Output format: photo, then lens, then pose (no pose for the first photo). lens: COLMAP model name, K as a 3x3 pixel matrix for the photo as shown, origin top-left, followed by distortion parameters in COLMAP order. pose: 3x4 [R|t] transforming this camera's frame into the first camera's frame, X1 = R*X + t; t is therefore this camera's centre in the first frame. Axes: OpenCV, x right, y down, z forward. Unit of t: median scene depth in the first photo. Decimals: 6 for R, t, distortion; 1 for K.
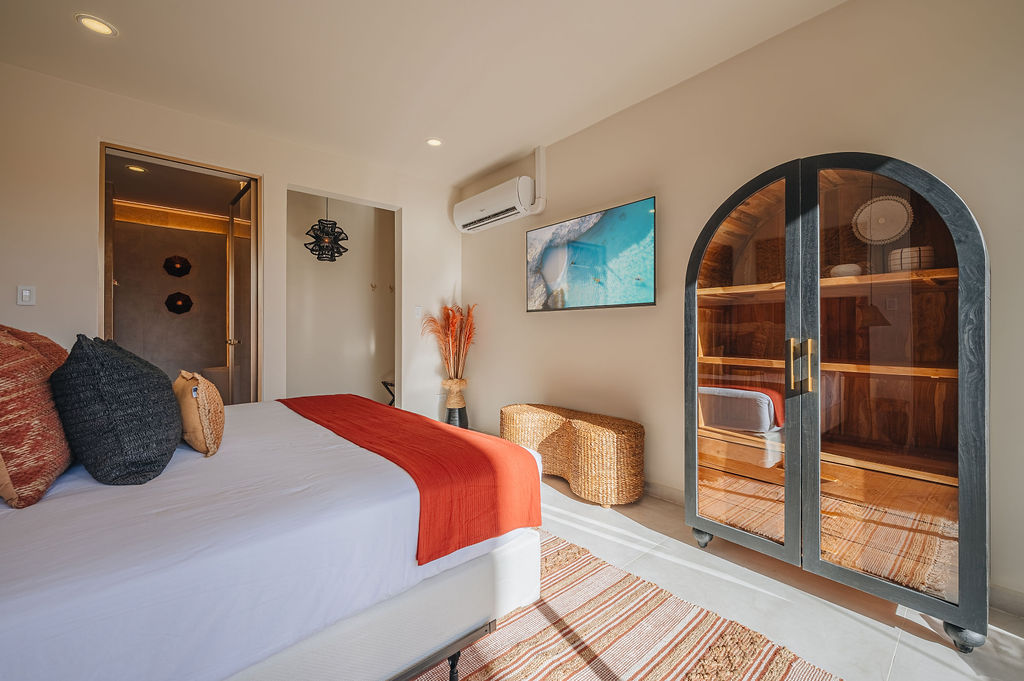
lens RADIAL K [[408.5, 0, 468.6], [0, 408.5, 326.2], [0, 0, 1]] dist [-0.000365, 0.000045]
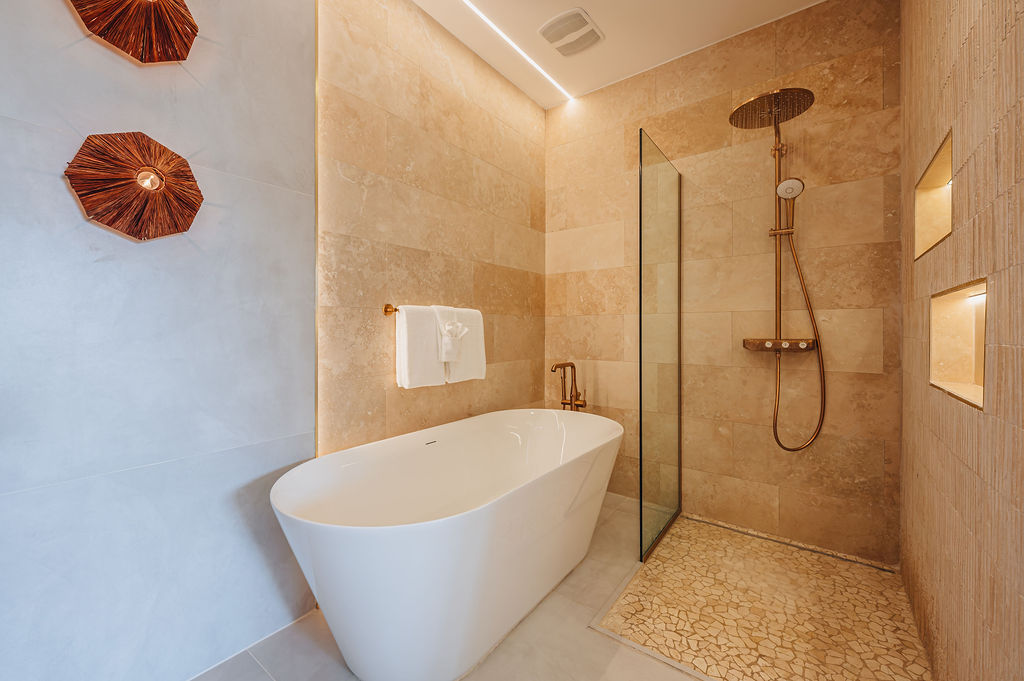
lens RADIAL K [[408.5, 0, 486.1], [0, 408.5, 328.8], [0, 0, 1]] dist [-0.000365, 0.000045]
pose [[0.965420, 0.030988, 0.258853, -0.592703], [-0.028340, 0.999501, -0.013957, 0.013521], [-0.259156, 0.006138, 0.965816, 0.758463]]
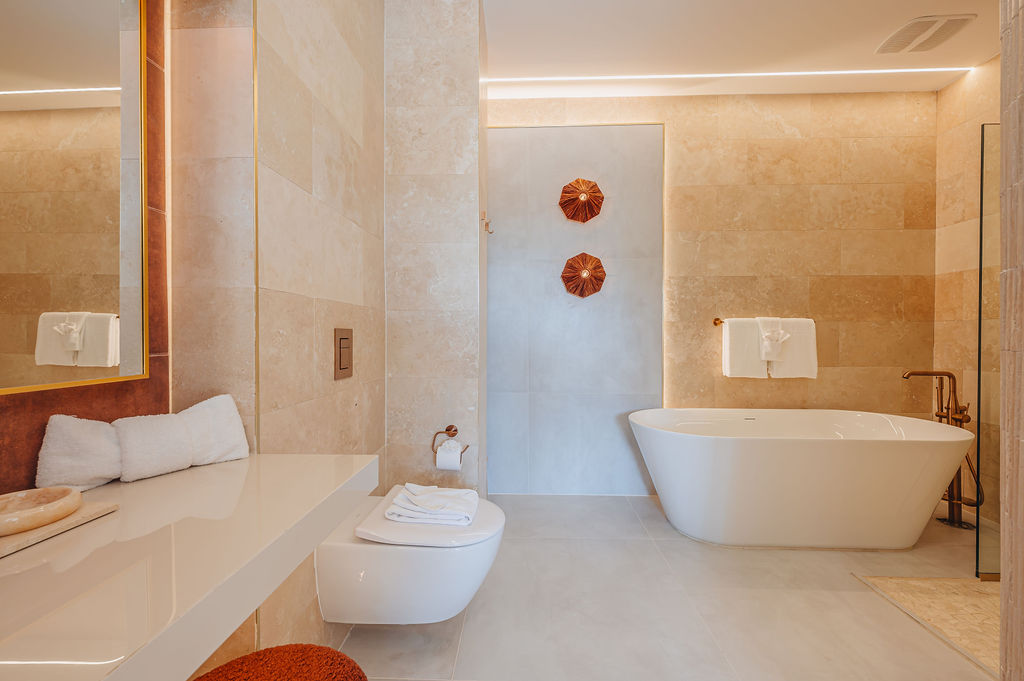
lens RADIAL K [[408.5, 0, 516.1], [0, 408.5, 340.1], [0, 0, 1]] dist [-0.000365, 0.000045]
pose [[0.786064, 0.038675, -0.616935, -0.466924], [-0.028534, 0.999247, 0.026285, 0.011189], [0.617487, -0.003058, 0.786575, 0.564701]]
